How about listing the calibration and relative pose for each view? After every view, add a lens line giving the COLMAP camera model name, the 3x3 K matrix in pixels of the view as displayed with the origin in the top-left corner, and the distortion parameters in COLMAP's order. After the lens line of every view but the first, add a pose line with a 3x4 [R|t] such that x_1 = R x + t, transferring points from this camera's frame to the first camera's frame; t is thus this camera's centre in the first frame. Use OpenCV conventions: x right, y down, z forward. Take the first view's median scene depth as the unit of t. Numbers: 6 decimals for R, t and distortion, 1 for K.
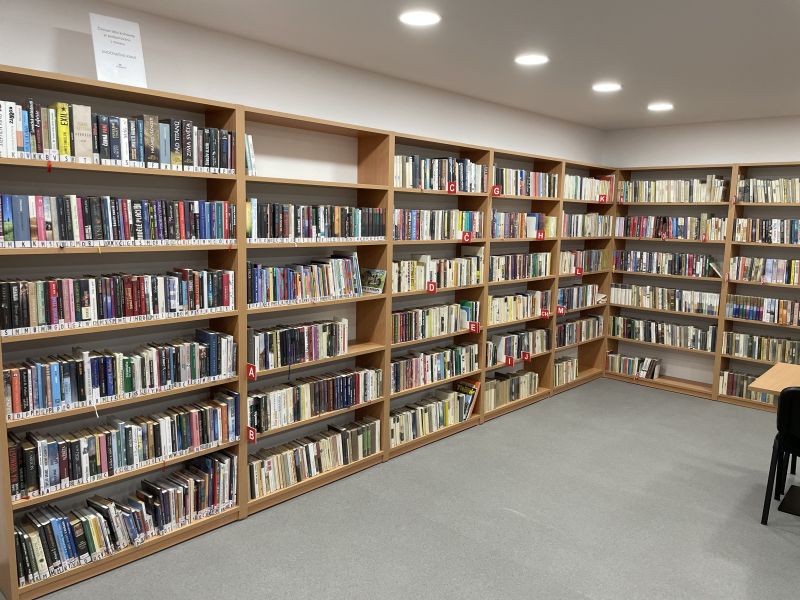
lens RADIAL K [[609.0, 0, 400.0], [0, 609.0, 300.0], [0, 0, 1]] dist [0.101007, -0.130648]
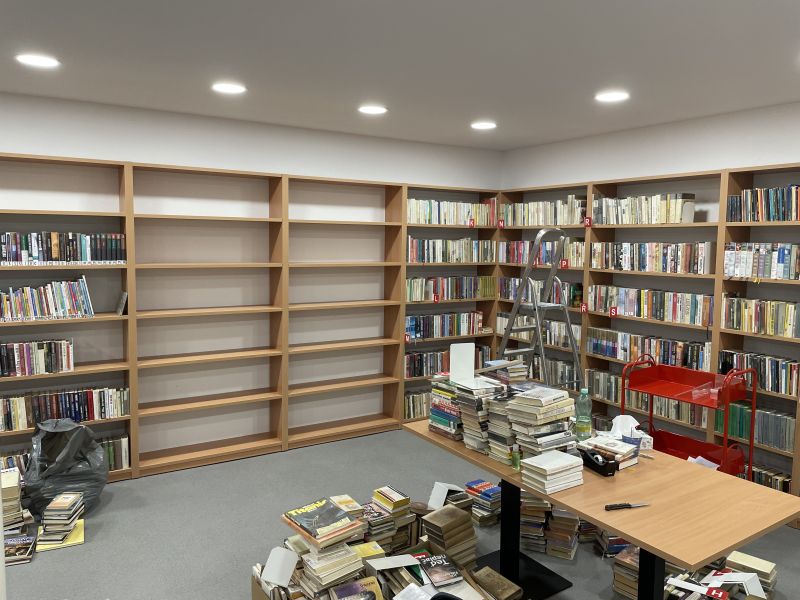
lens RADIAL K [[609.0, 0, 400.0], [0, 609.0, 300.0], [0, 0, 1]] dist [0.101007, -0.130648]
pose [[0.964584, 0.016026, -0.263289, 0.512065], [-0.027638, 0.998799, -0.040462, -0.004872], [0.262325, 0.046306, 0.963868, 0.075261]]
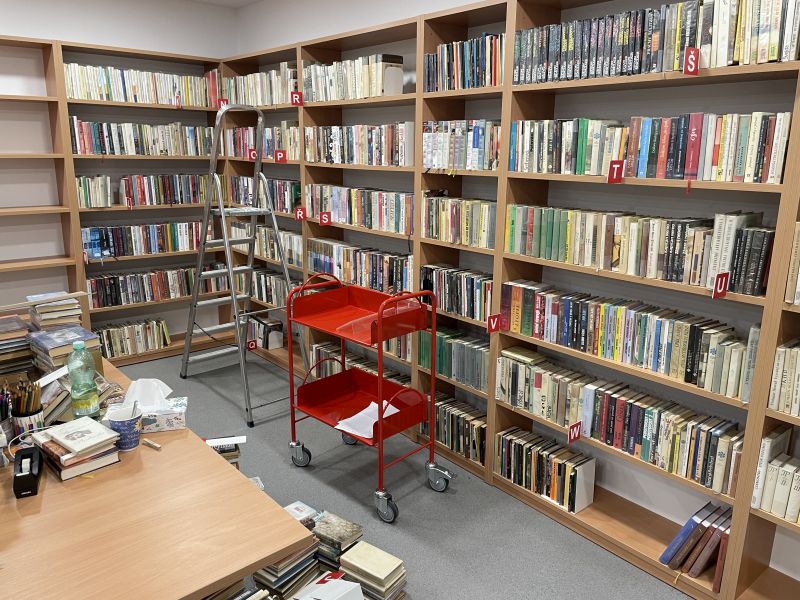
lens RADIAL K [[609.0, 0, 400.0], [0, 609.0, 300.0], [0, 0, 1]] dist [0.101007, -0.130648]
pose [[0.991473, 0.021275, -0.128563, 0.741554], [-0.008015, 0.994671, 0.102792, -0.011748], [0.130065, -0.100885, 0.986360, 0.325741]]
